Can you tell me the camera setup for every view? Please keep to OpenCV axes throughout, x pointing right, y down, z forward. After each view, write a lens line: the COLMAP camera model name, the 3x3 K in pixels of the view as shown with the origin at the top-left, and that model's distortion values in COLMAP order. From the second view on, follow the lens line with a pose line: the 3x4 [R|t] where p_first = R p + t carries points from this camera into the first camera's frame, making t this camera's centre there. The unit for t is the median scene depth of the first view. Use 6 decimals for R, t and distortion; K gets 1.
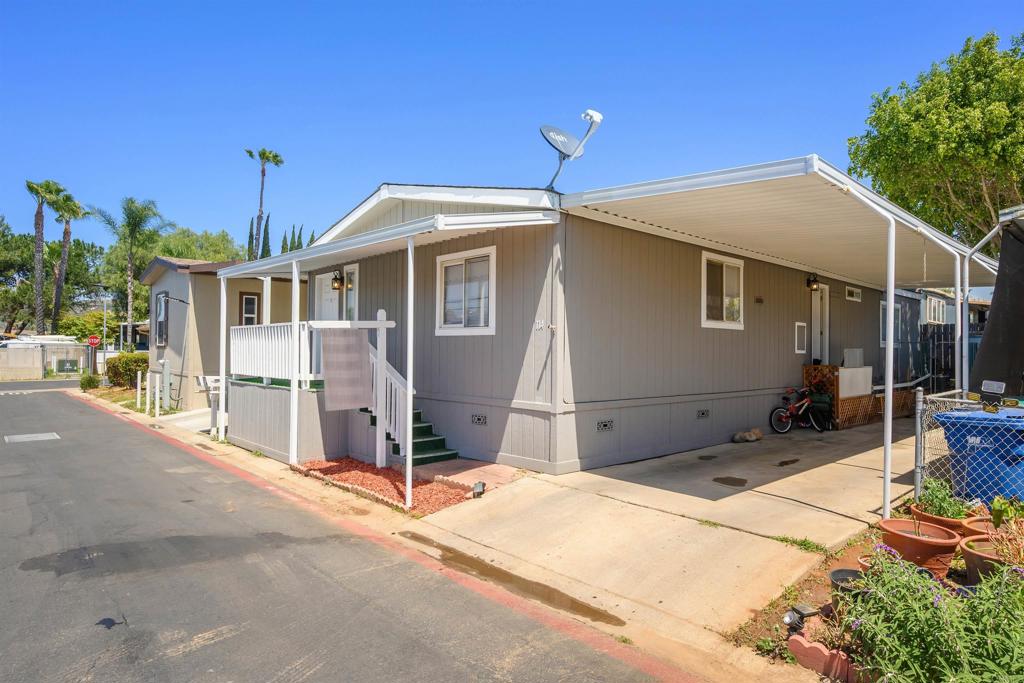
lens RADIAL K [[594.7, 0, 517.0], [0, 594.7, 344.7], [0, 0, 1]] dist [-0.002606, -0.000962]
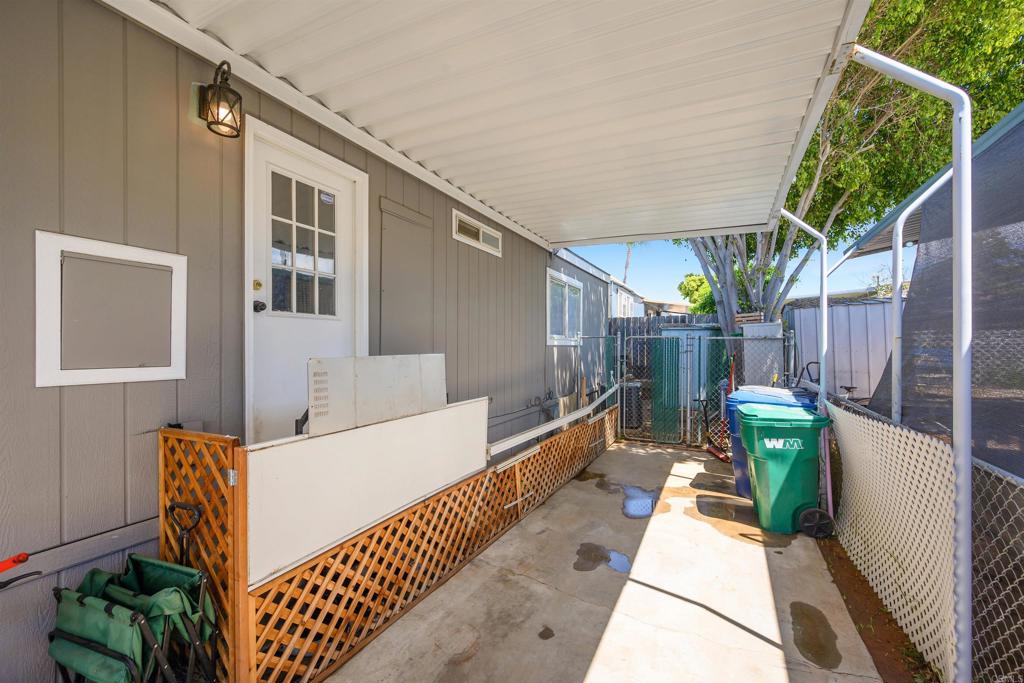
lens RADIAL K [[411.9, 0, 511.8], [0, 411.9, 344.9], [0, 0, 1]] dist [0.001285, 0.000218]
pose [[0.941032, -0.007321, 0.338239, 0.783625], [0.003646, 0.999927, 0.011499, -0.000951], [-0.338299, -0.009588, 0.940990, 1.110575]]
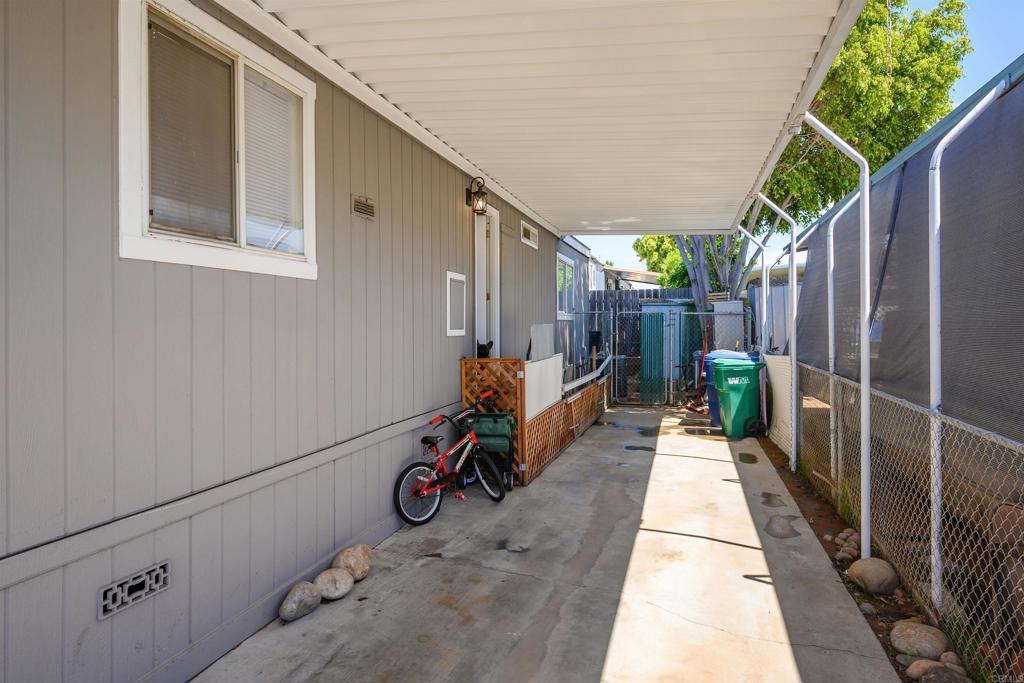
lens RADIAL K [[626.6, 0, 511.3], [0, 626.6, 323.5], [0, 0, 1]] dist [0.005865, 0.001414]
pose [[0.852693, -0.012293, 0.522268, 0.337135], [0.005188, 0.999873, 0.015063, -0.004478], [-0.522387, -0.010135, 0.852648, 0.734736]]
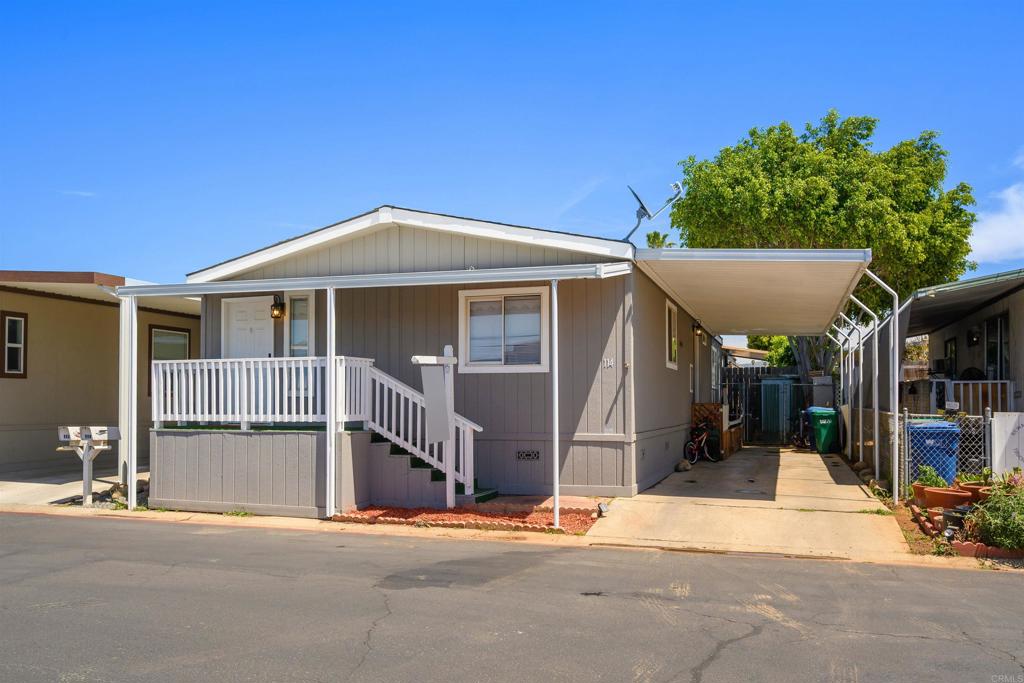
lens RADIAL K [[787.7, 0, 512.0], [0, 787.7, 392.0], [0, 0, 1]] dist [-0.000931, -0.003696]
pose [[0.882649, -0.004483, 0.470011, -0.683159], [0.004693, 0.999989, 0.000724, 0.015269], [-0.470009, 0.001567, 0.882660, -0.169644]]
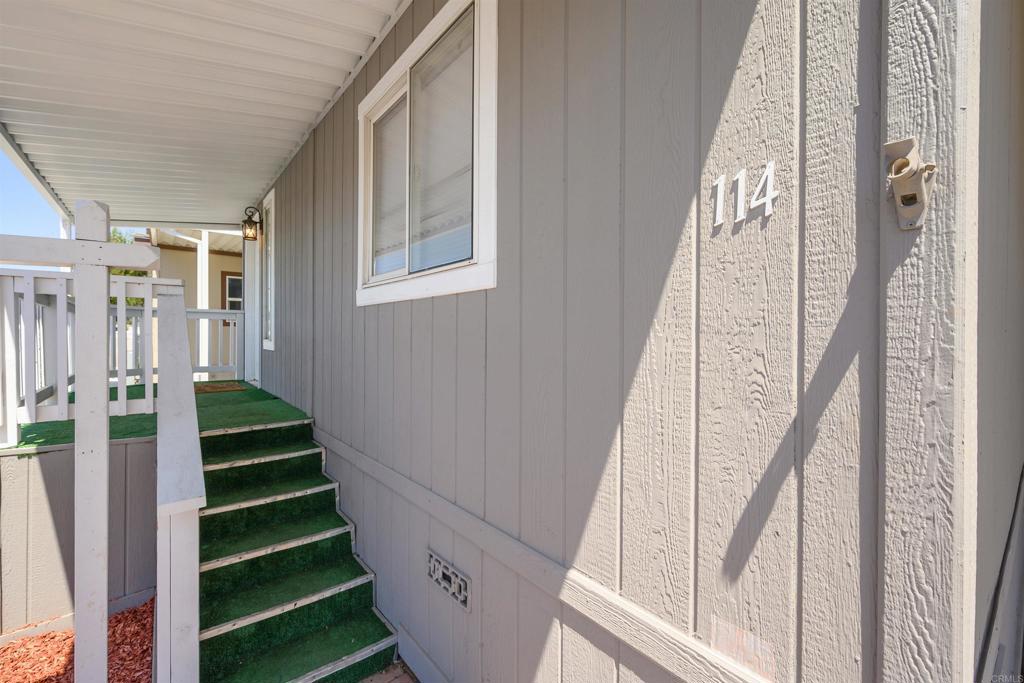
lens RADIAL K [[432.9, 0, 513.1], [0, 432.9, 342.7], [0, 0, 1]] dist [-0.001657, 0.000063]
pose [[0.997777, -0.004102, -0.066516, -0.014875], [0.005572, 0.999744, 0.021939, 0.003860], [0.066409, -0.022260, 0.997544, 0.745632]]
